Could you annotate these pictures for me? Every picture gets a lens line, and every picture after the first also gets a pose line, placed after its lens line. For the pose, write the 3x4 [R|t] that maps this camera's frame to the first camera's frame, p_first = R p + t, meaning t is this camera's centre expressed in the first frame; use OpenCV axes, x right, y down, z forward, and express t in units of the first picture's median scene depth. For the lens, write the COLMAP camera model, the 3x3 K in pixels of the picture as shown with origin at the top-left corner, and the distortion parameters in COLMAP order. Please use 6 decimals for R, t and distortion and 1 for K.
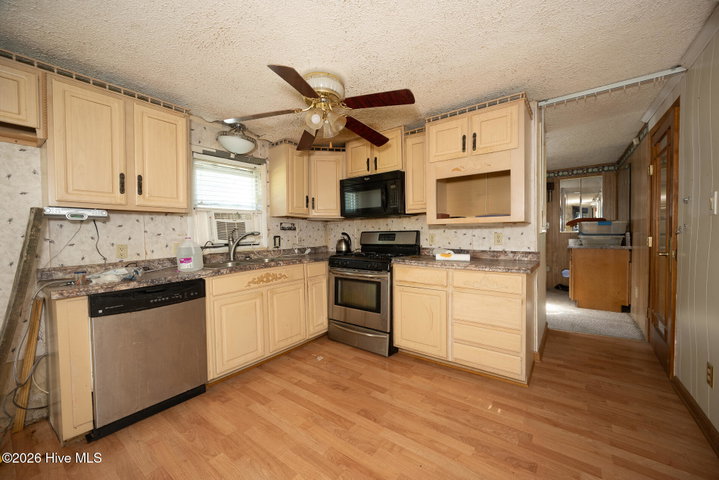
lens RADIAL K [[282.8, 0, 361.4], [0, 282.8, 240.3], [0, 0, 1]] dist [0.000260, 0.000184]
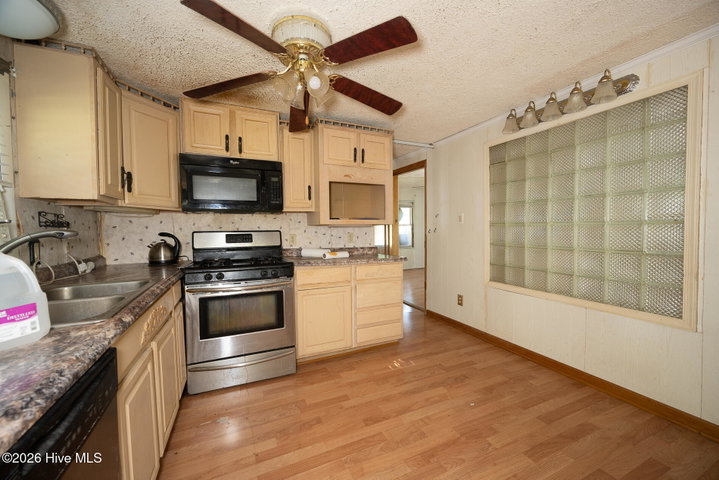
lens RADIAL K [[282.8, 0, 361.8], [0, 282.8, 240.2], [0, 0, 1]] dist [0.000260, 0.000184]
pose [[0.474191, -0.021569, 0.880158, -0.640738], [0.026179, 0.999603, 0.010392, -0.006798], [-0.880033, 0.018114, 0.474568, 0.434122]]
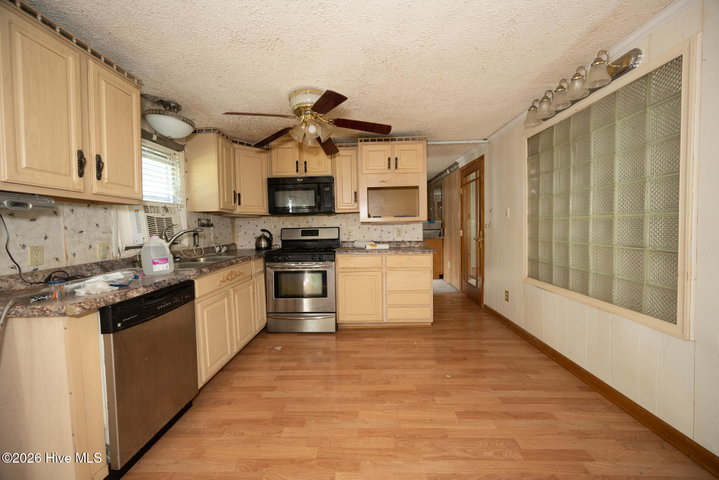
lens RADIAL K [[282.8, 0, 361.8], [0, 282.8, 240.0], [0, 0, 1]] dist [0.000260, 0.000184]
pose [[0.813571, -0.027583, 0.580812, -0.554812], [0.023880, 0.999616, 0.014023, 0.008694], [-0.580976, 0.002461, 0.813917, -0.044848]]
